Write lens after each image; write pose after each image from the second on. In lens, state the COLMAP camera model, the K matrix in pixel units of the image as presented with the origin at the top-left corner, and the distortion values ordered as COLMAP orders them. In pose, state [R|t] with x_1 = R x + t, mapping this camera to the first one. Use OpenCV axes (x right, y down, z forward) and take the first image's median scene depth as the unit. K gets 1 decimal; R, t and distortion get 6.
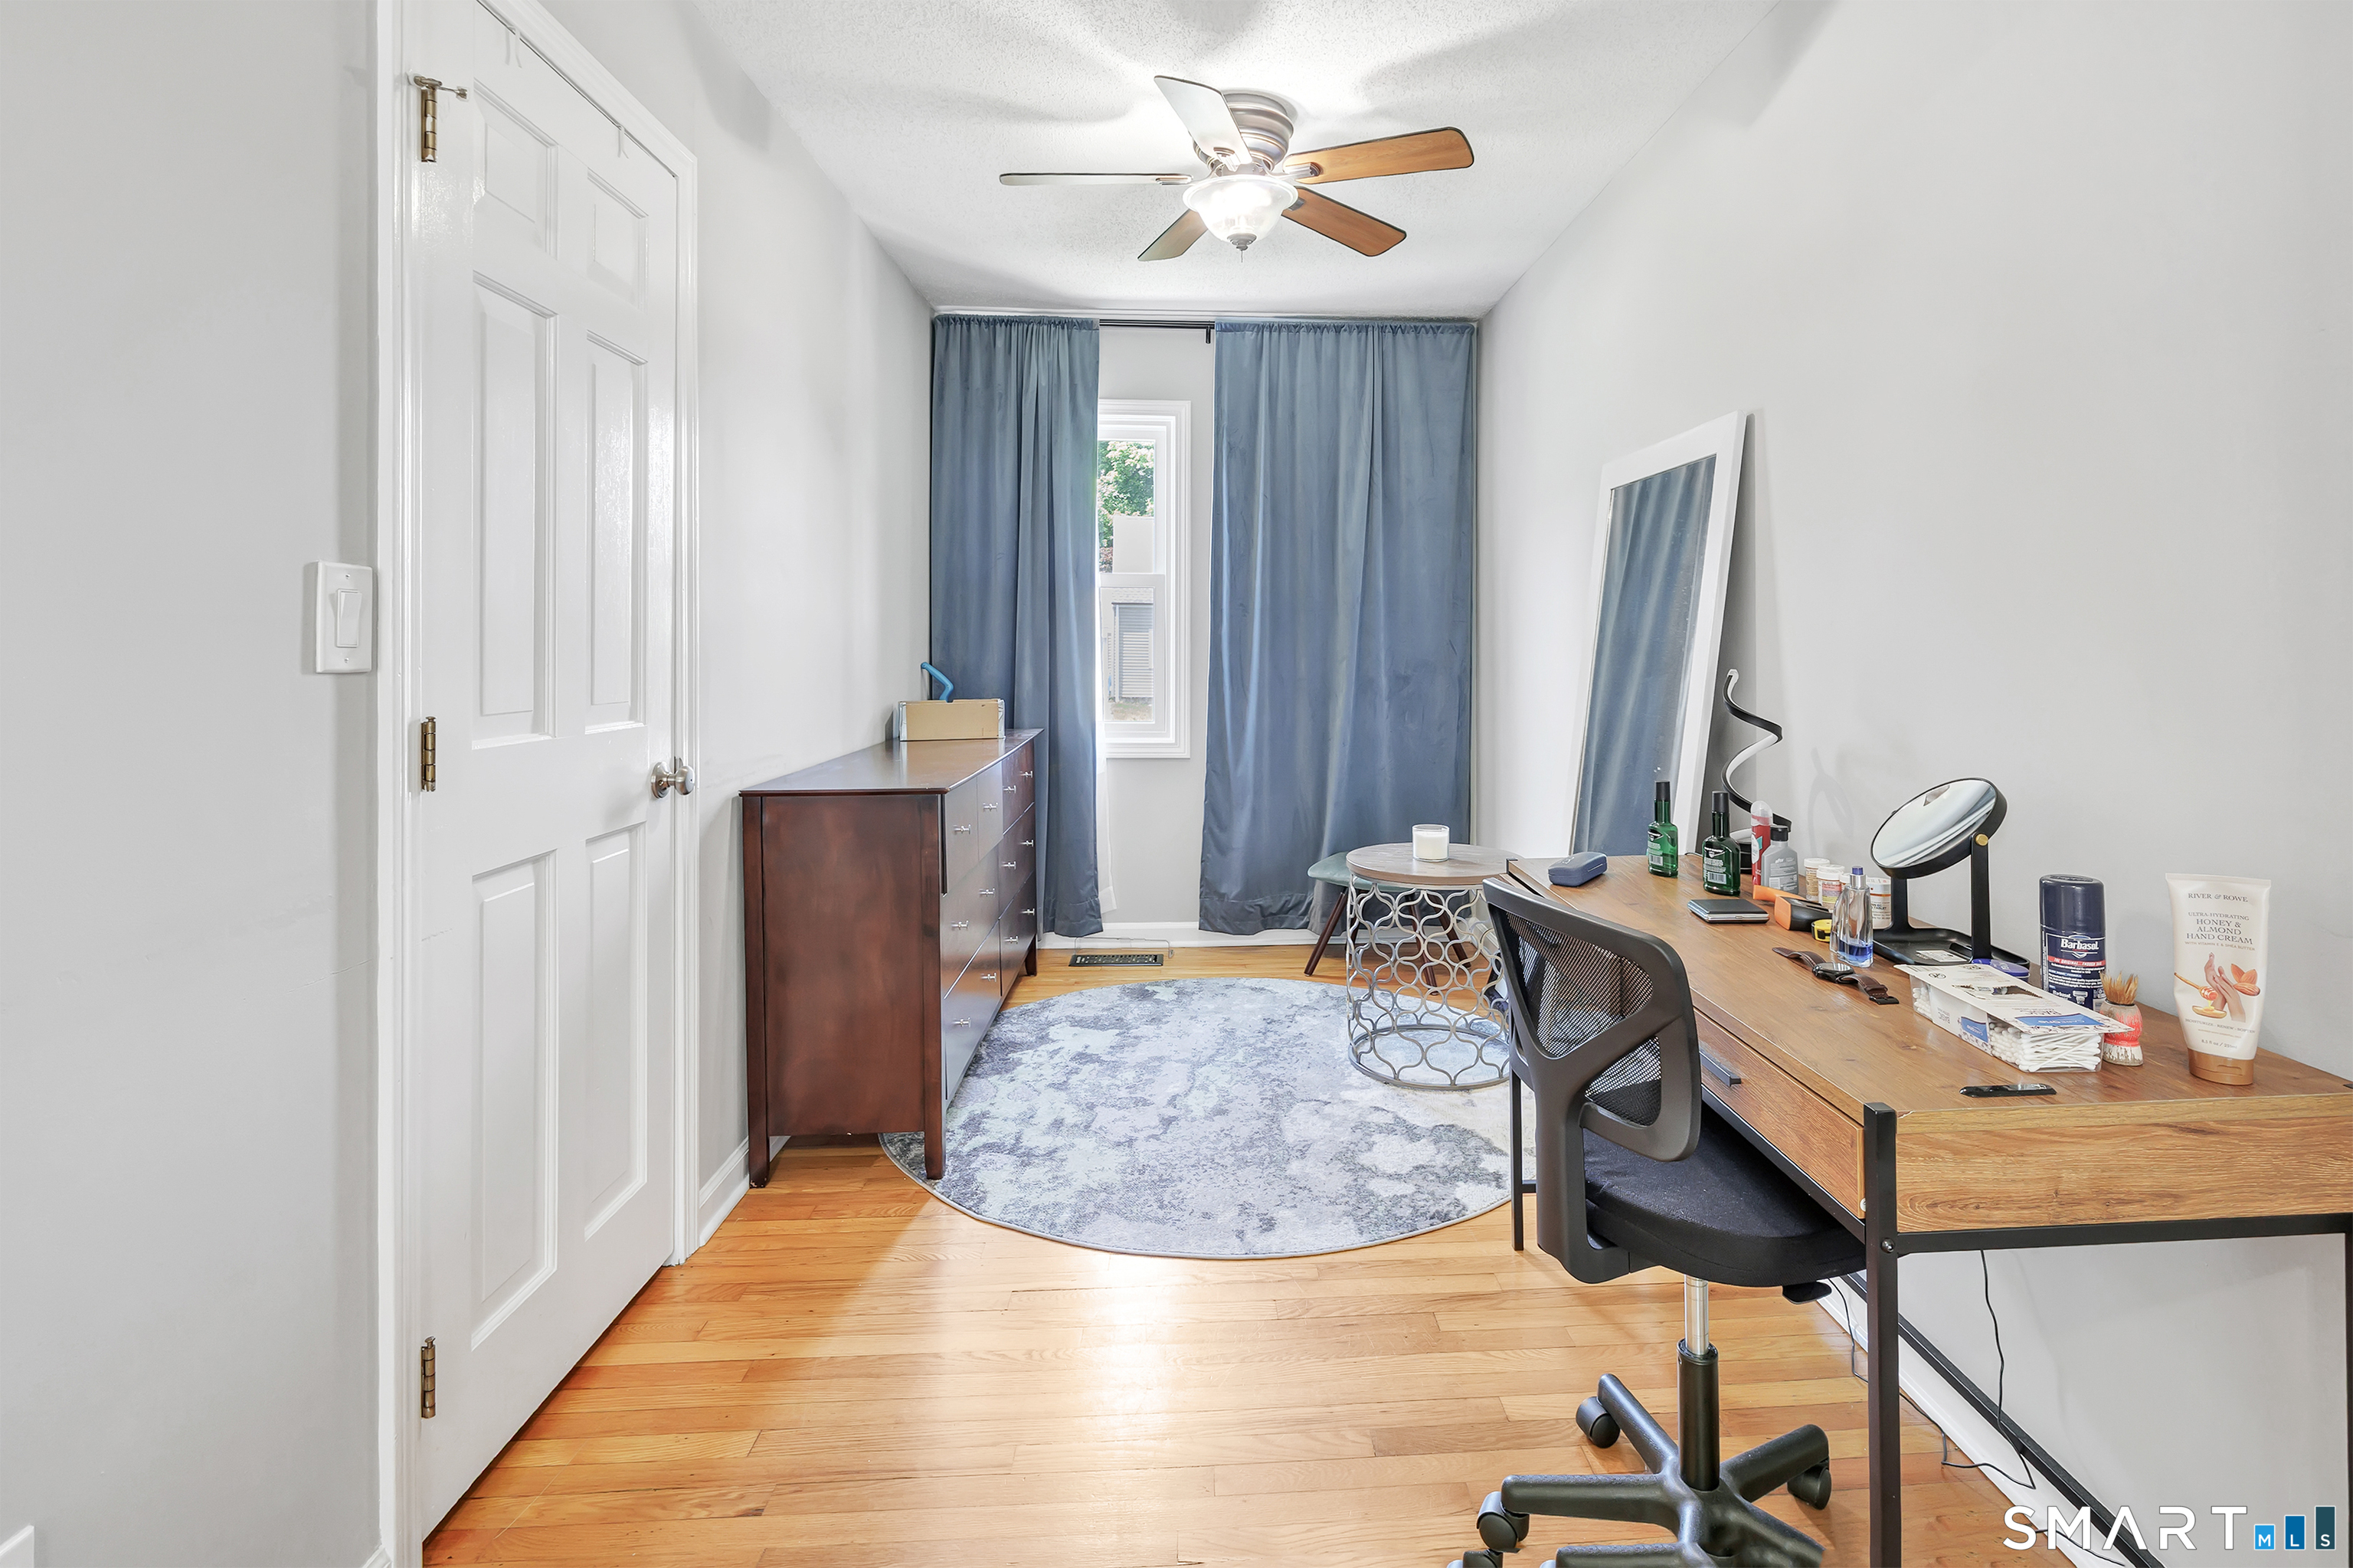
lens RADIAL K [[1058.8, 0, 1172.0], [0, 1058.8, 647.9], [0, 0, 1]] dist [-0.001123, 0.000947]
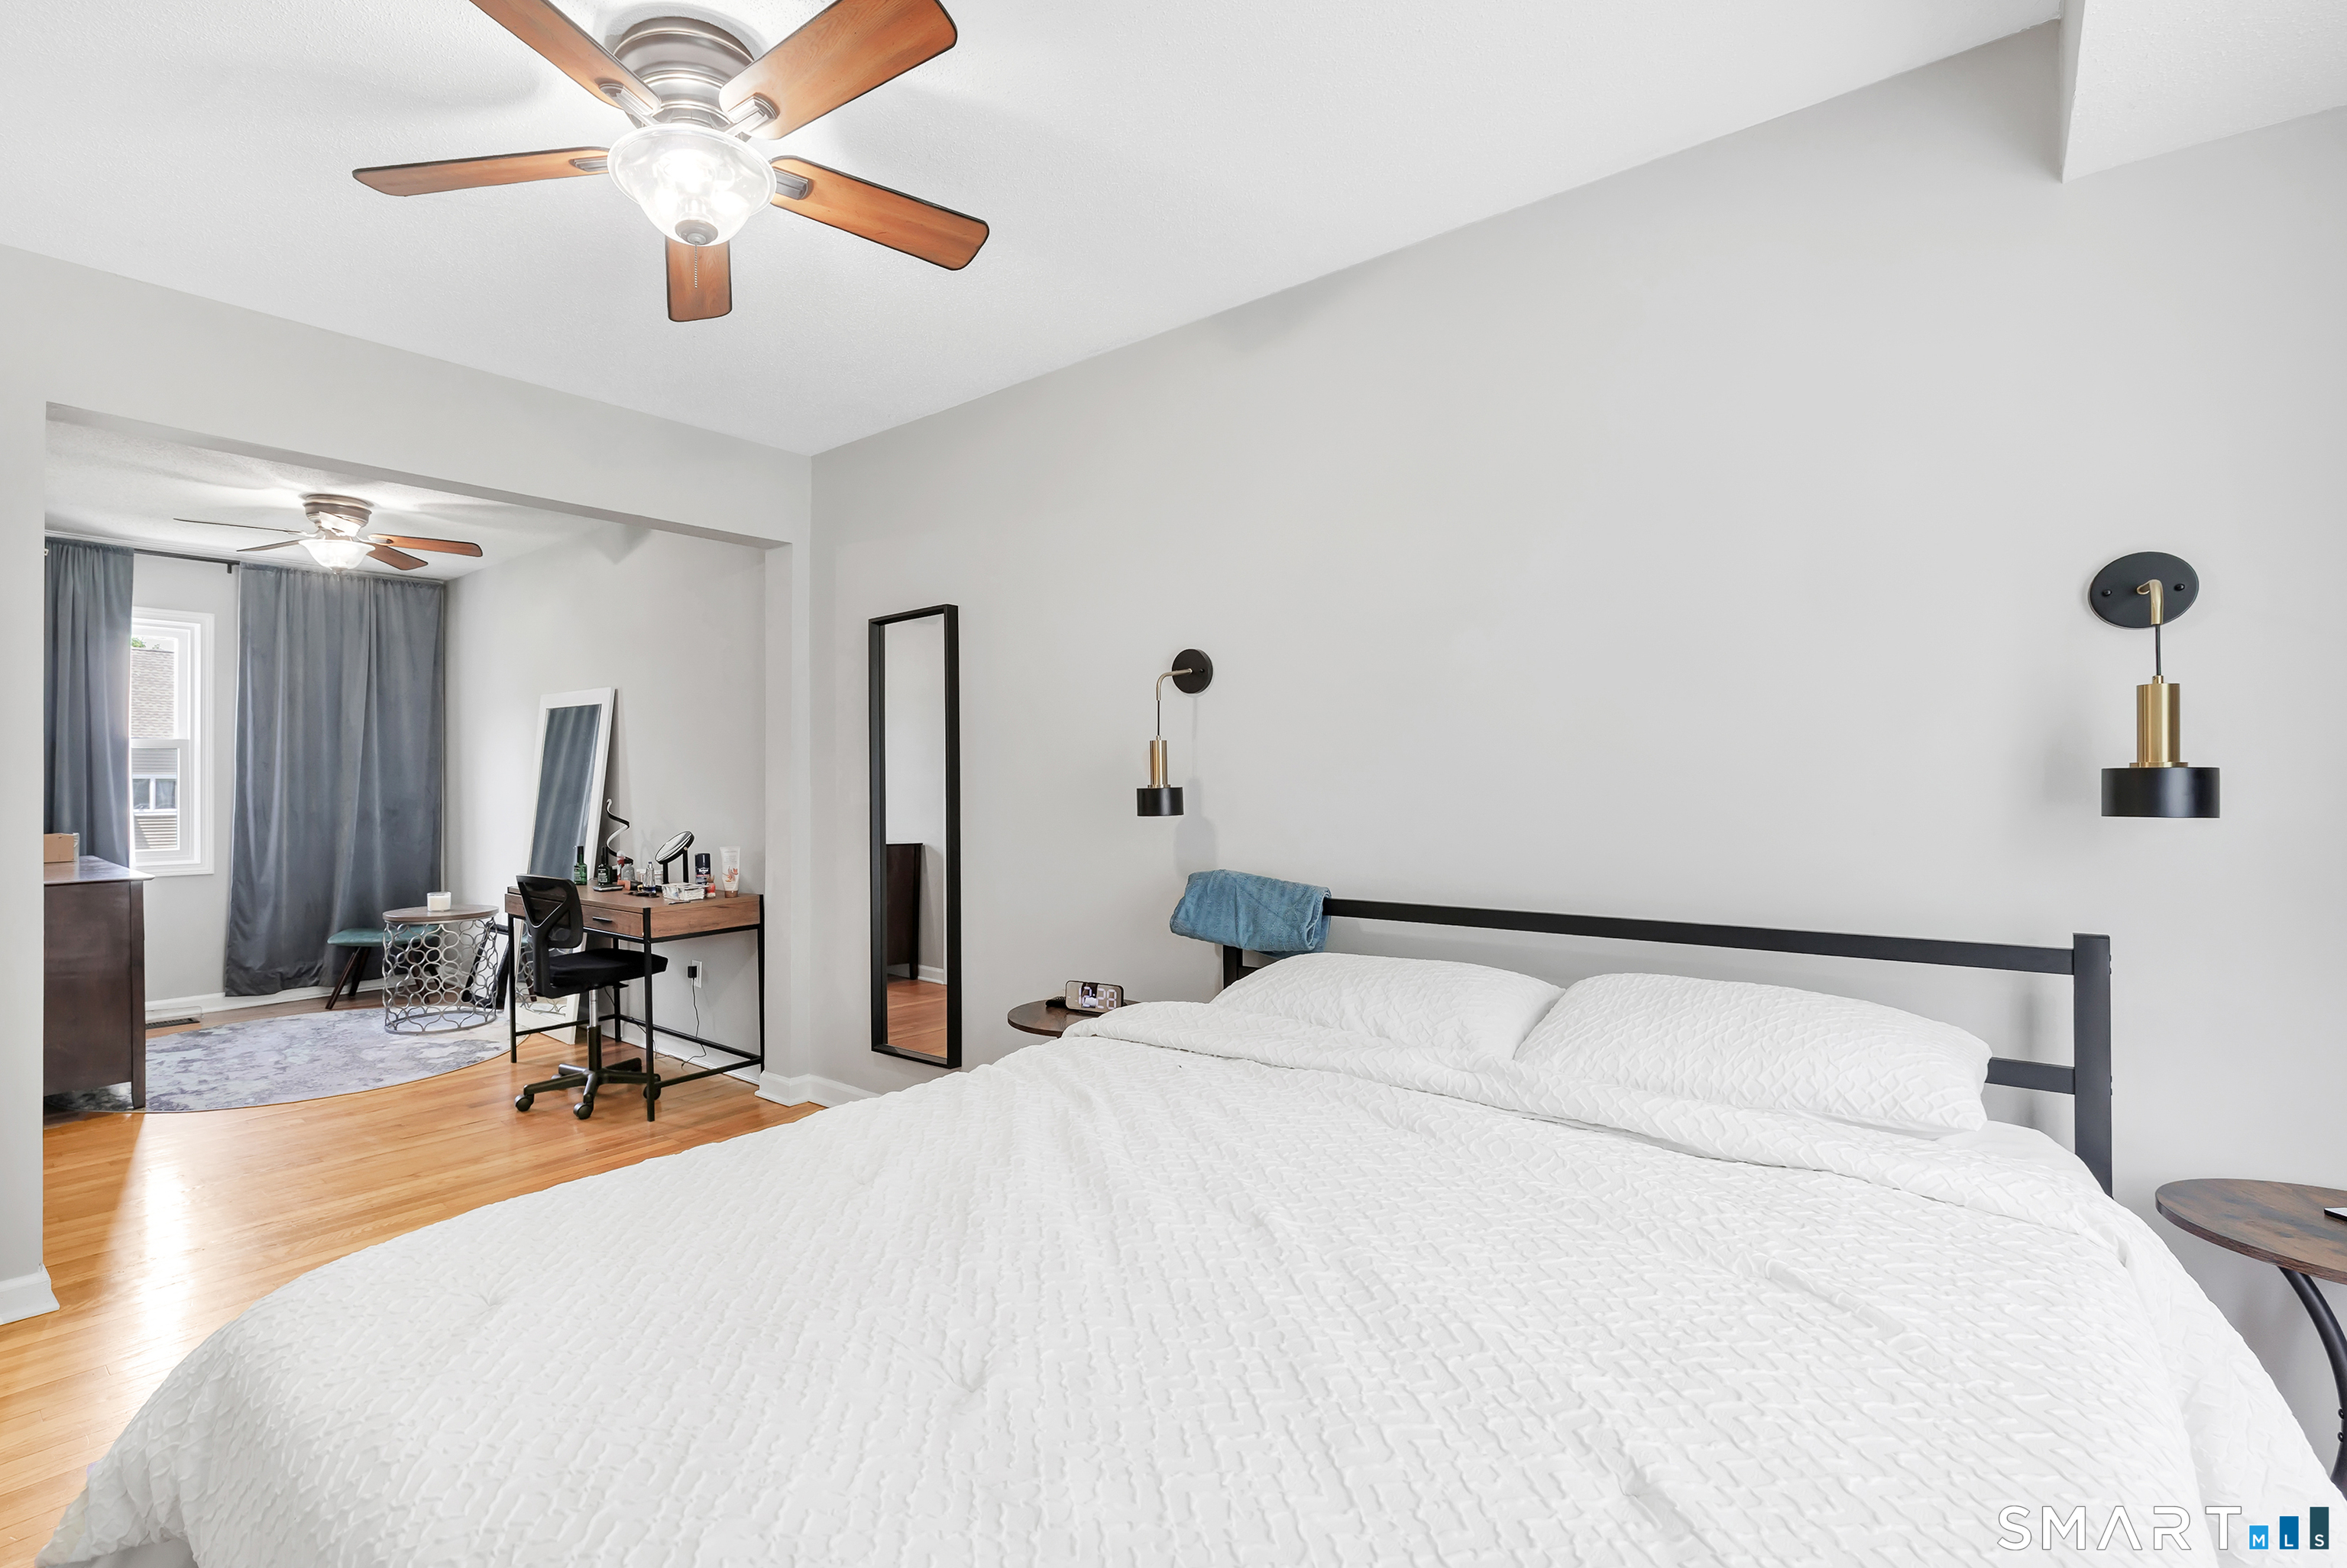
lens RADIAL K [[1055.9, 0, 1172.1], [0, 1055.9, 780.9], [0, 0, 1]] dist [-0.001123, 0.000947]
pose [[0.562546, -0.002727, 0.826761, -0.434133], [0.007960, 0.999966, -0.002118, -0.003358], [-0.826728, 0.007772, 0.562549, -0.831531]]
